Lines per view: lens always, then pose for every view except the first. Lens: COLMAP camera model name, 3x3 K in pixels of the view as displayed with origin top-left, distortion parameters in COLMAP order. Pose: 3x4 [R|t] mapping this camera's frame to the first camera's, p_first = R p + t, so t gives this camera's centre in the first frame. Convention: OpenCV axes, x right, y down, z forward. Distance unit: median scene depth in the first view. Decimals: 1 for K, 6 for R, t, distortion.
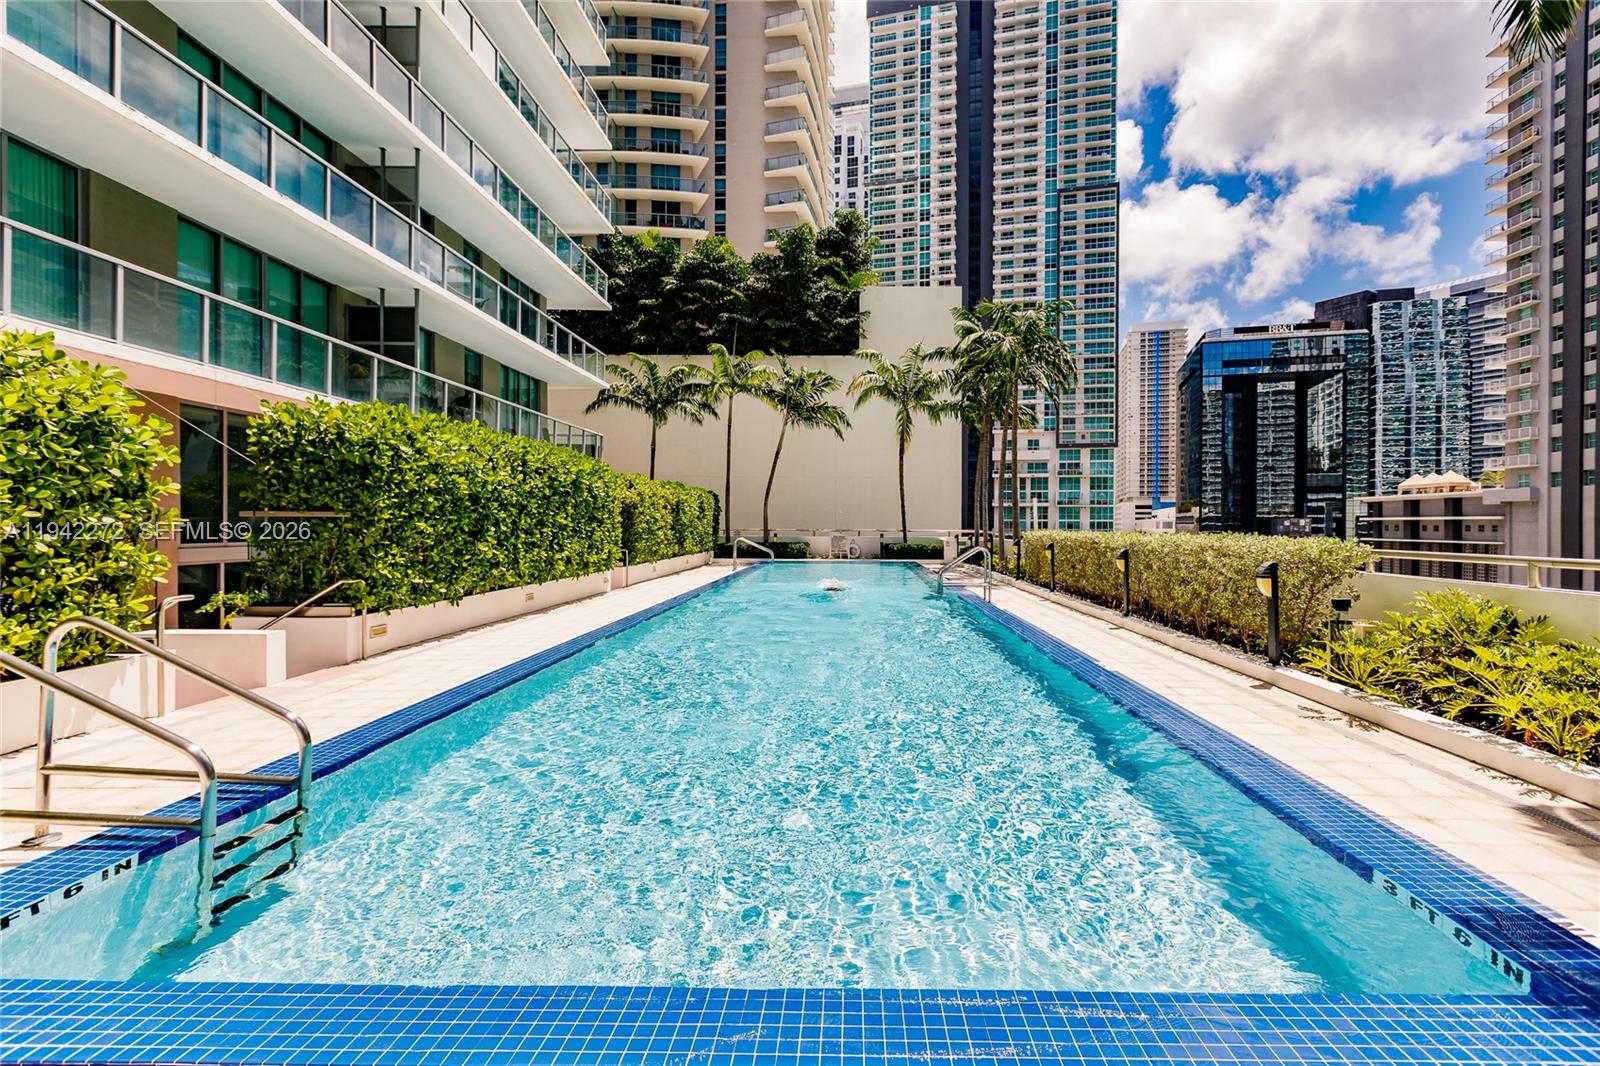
lens RADIAL K [[739.8, 0, 802.2], [0, 739.8, 528.4], [0, 0, 1]] dist [0.004237, 0.000217]
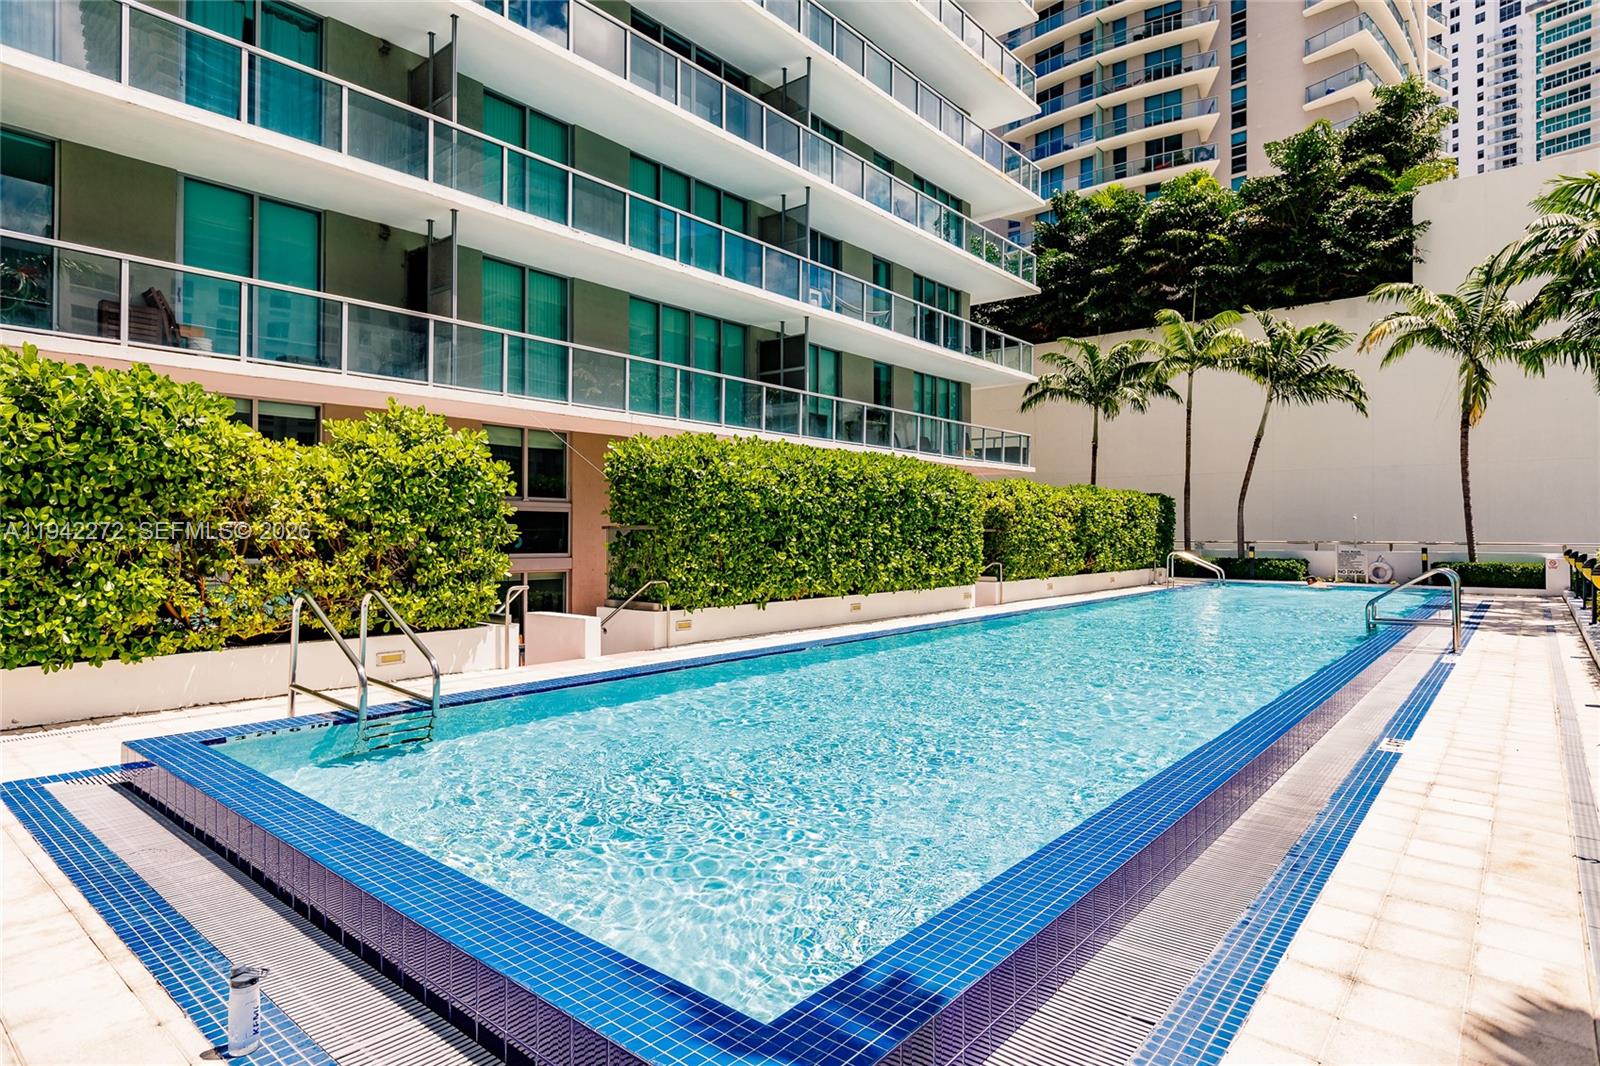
lens RADIAL K [[872.4, 0, 800.0], [0, 872.4, 533.1], [0, 0, 1]] dist [0.002861, 0.000946]
pose [[0.766900, -0.004193, -0.641752, 0.187585], [-0.001173, 0.999968, -0.007935, 0.000492], [0.641765, 0.006838, 0.766871, 0.017589]]
